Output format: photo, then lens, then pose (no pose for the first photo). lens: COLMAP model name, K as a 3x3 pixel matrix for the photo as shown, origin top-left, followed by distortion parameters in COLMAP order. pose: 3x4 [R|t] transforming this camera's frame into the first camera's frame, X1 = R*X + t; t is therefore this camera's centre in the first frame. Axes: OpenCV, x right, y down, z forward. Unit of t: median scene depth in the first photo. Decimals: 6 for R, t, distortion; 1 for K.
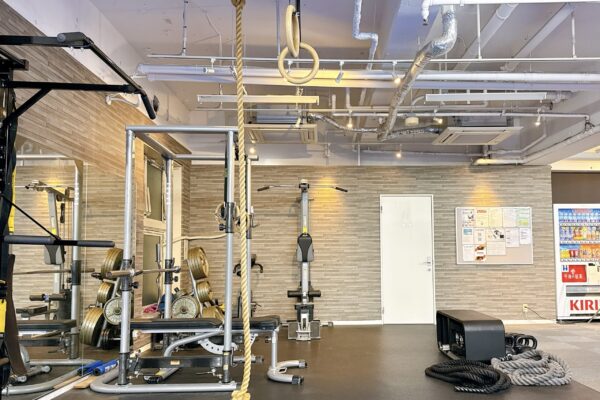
lens RADIAL K [[512.3, 0, 336.4], [0, 512.3, 223.2], [0, 0, 1]] dist [0.002330, -0.000770]
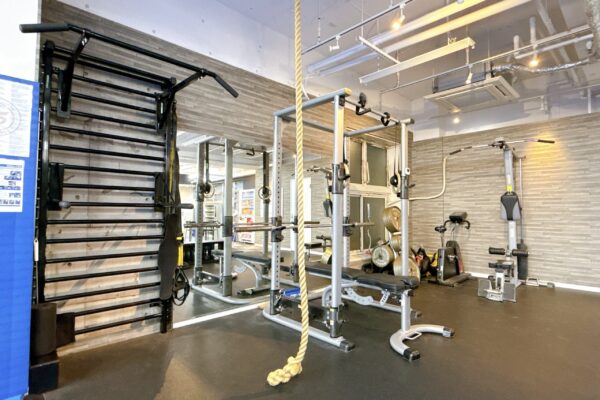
lens RADIAL K [[316.7, 0, 300.0], [0, 316.7, 200.0], [0, 0, 1]] dist [0.001508, 0.000092]
pose [[0.676044, -0.018036, -0.736641, 0.113577], [0.041781, 0.999030, 0.013883, 0.009852], [0.735676, -0.040163, 0.676142, 0.267548]]
